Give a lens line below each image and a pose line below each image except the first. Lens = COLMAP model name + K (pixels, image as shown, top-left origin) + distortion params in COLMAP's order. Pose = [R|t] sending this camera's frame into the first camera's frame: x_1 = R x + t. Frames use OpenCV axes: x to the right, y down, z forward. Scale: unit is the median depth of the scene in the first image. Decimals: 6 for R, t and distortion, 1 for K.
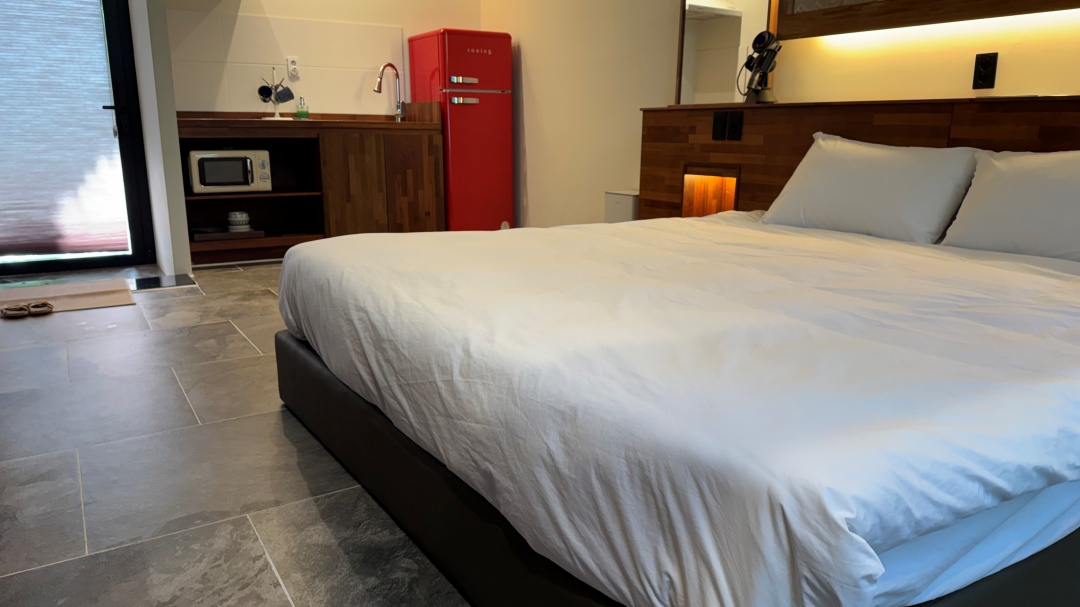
lens RADIAL K [[766.1, 0, 540.0], [0, 766.1, 303.5], [0, 0, 1]] dist [0.003844, -0.039214]
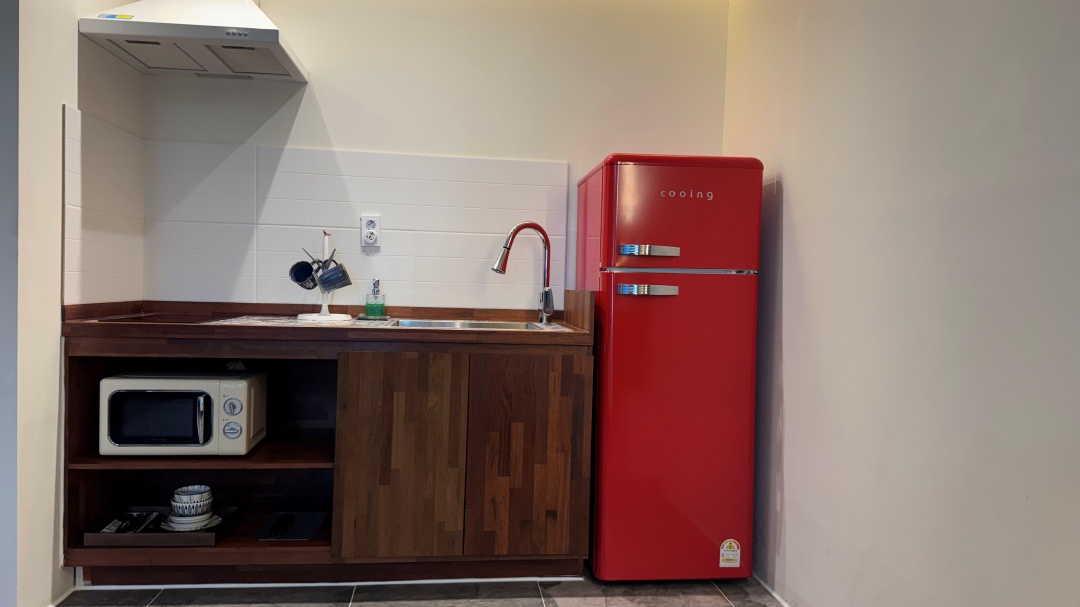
lens RADIAL K [[763.2, 0, 540.0], [0, 763.2, 303.5], [0, 0, 1]] dist [0.181904, -0.000364]
pose [[0.897143, 0.024581, -0.441056, 0.063067], [-0.115892, 0.976574, -0.181306, -0.161354], [0.426267, 0.213772, 0.878975, 0.544824]]
